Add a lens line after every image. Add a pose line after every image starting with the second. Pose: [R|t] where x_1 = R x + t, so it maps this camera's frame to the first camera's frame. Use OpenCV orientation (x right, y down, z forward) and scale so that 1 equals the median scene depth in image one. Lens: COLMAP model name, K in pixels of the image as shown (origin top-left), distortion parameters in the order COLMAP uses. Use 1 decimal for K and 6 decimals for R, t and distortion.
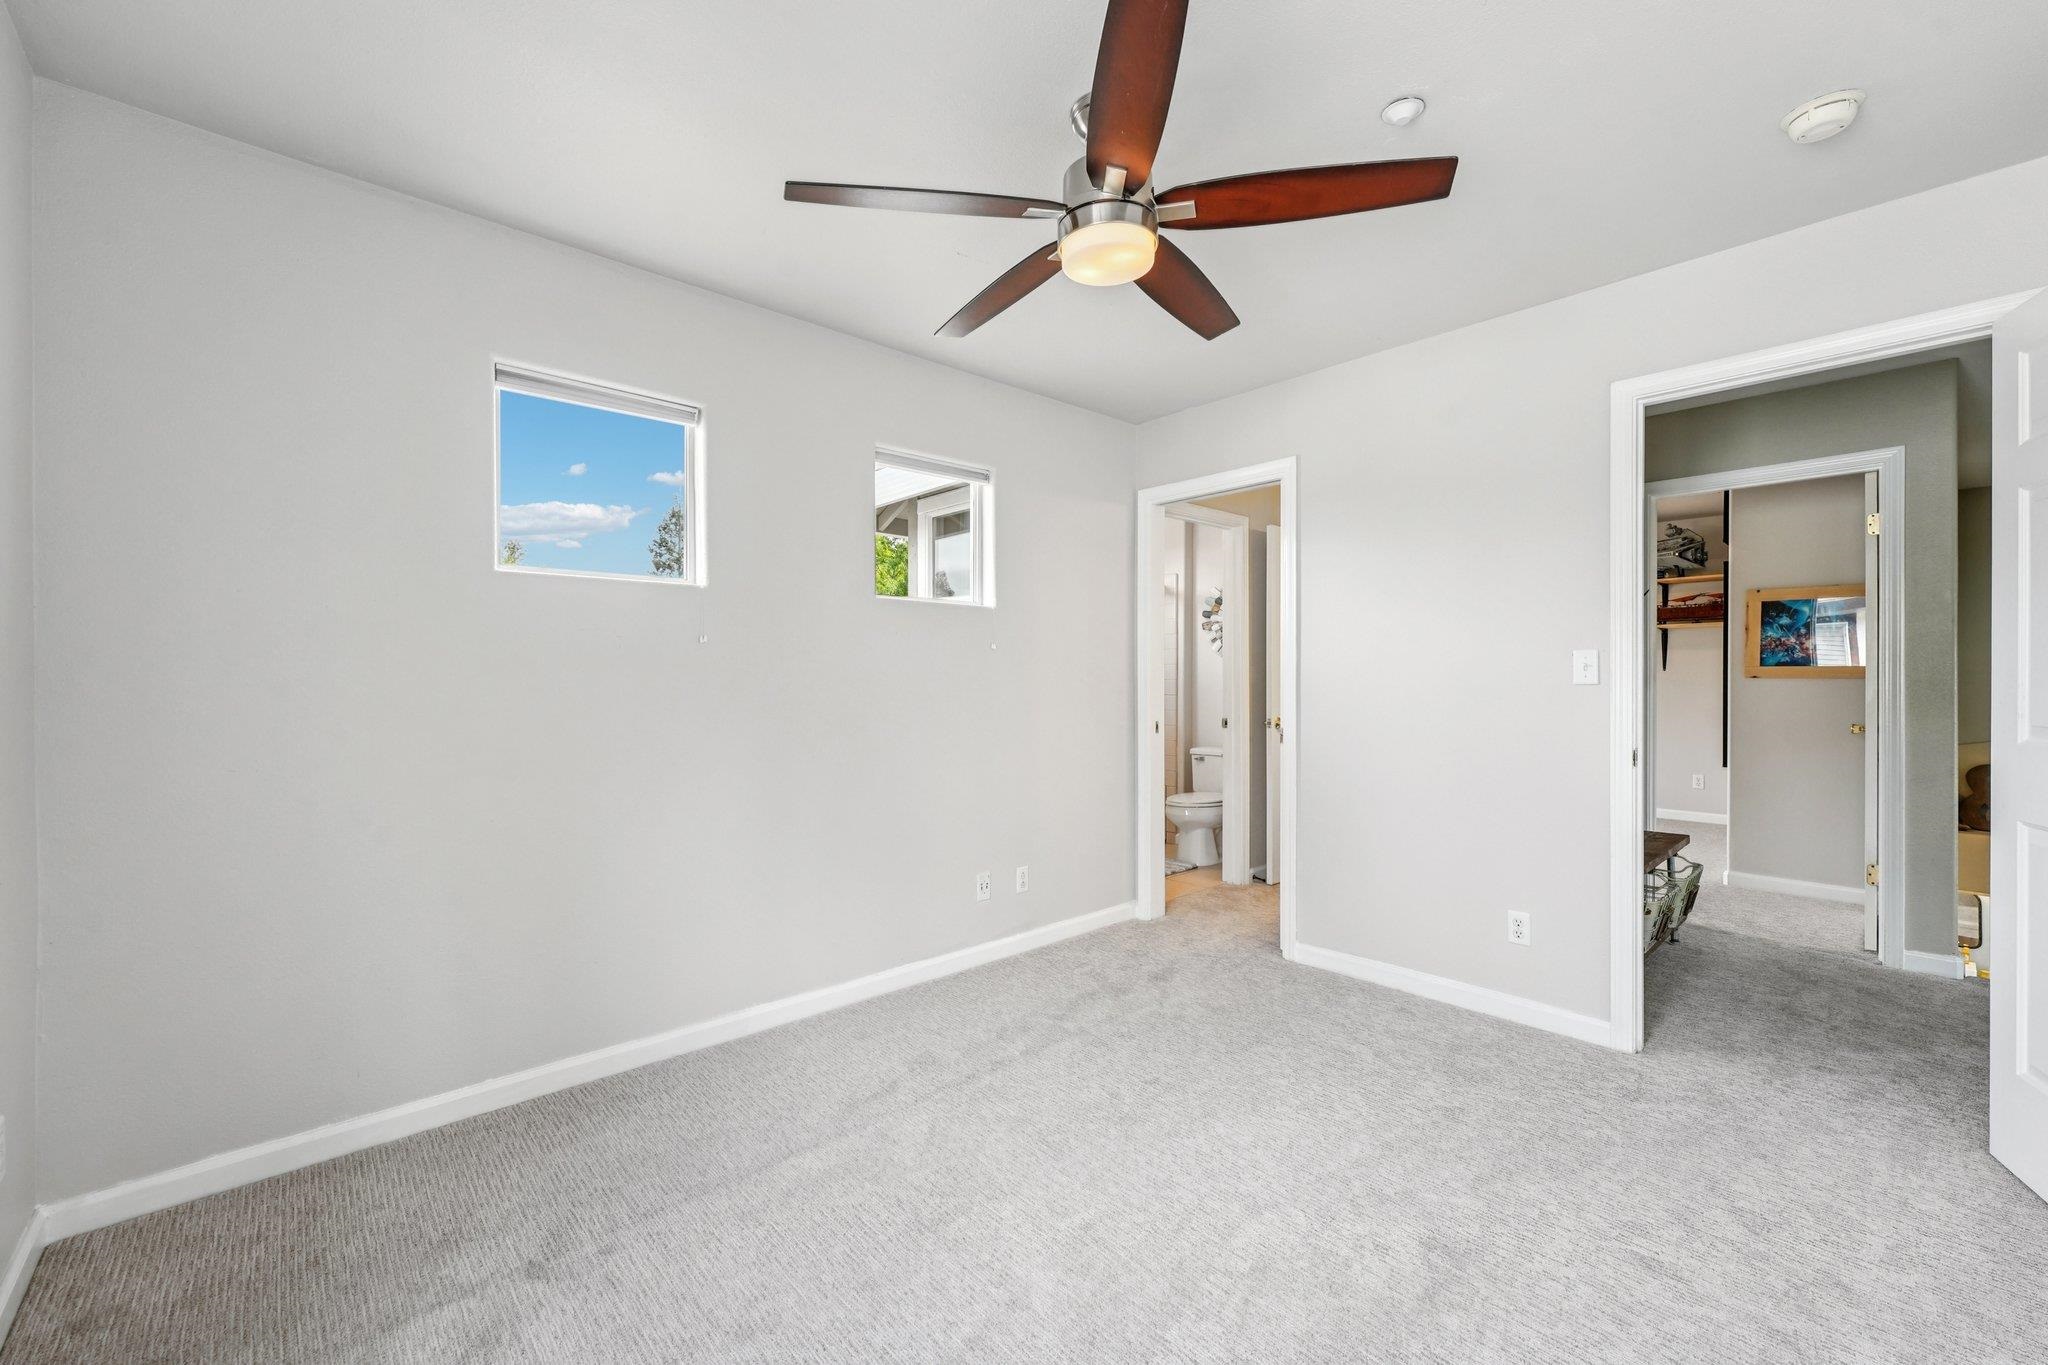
lens RADIAL K [[817.1, 0, 1024.0], [0, 817.1, 682.5], [0, 0, 1]] dist [-0.001002, -0.000172]
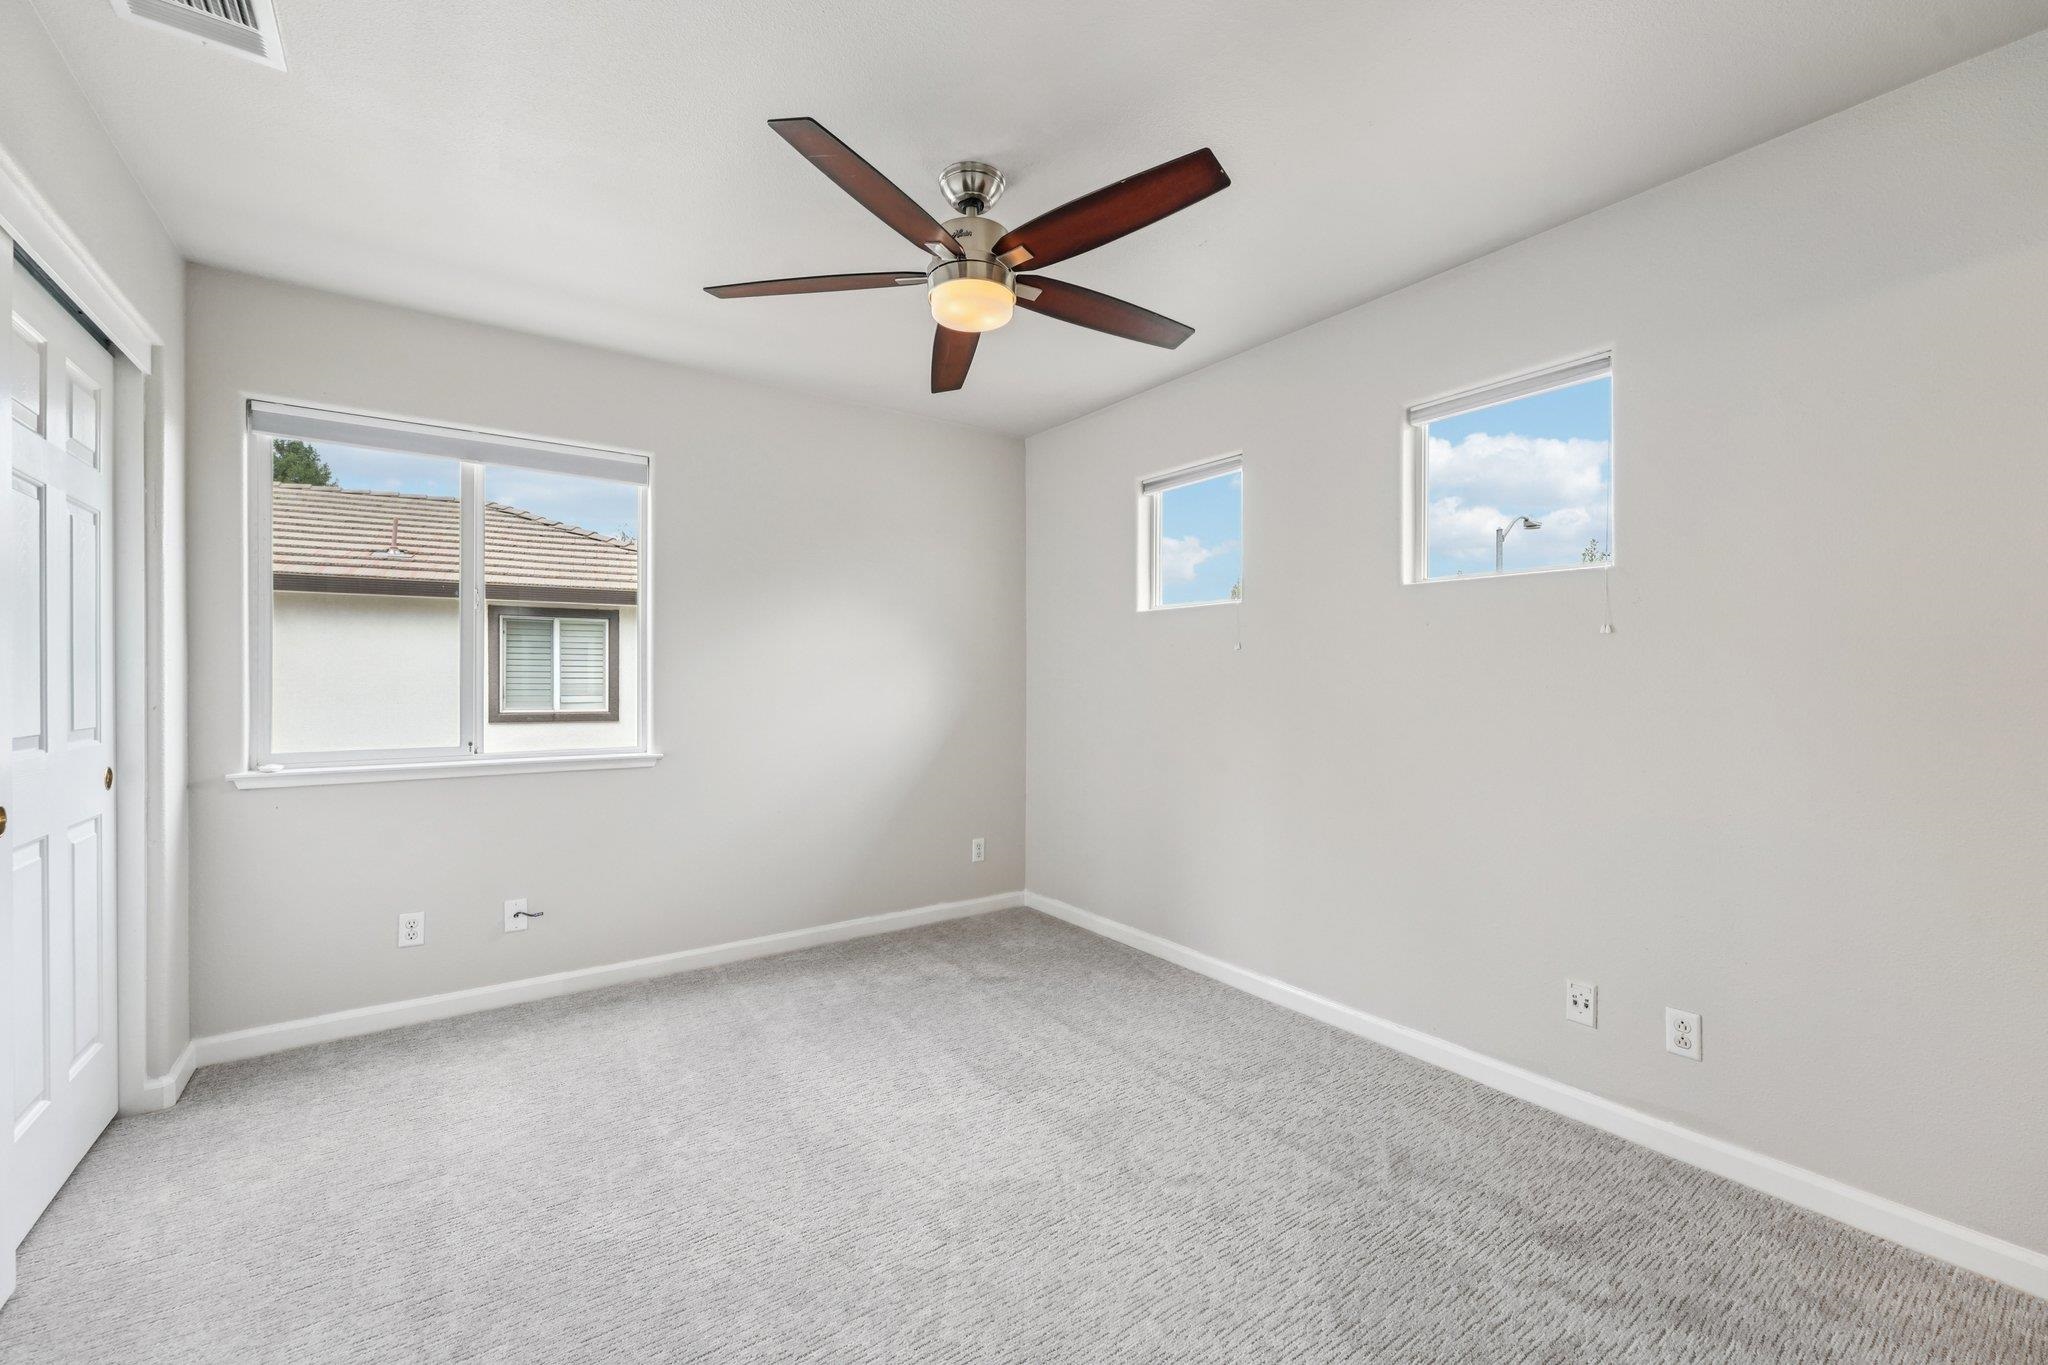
lens RADIAL K [[817.1, 0, 1024.0], [0, 817.1, 682.5], [0, 0, 1]] dist [-0.001002, -0.000172]
pose [[-0.106432, 0.006108, -0.994301, 0.850328], [-0.008585, 0.999938, 0.007061, -0.005870], [0.994283, 0.009288, -0.106373, 0.833388]]
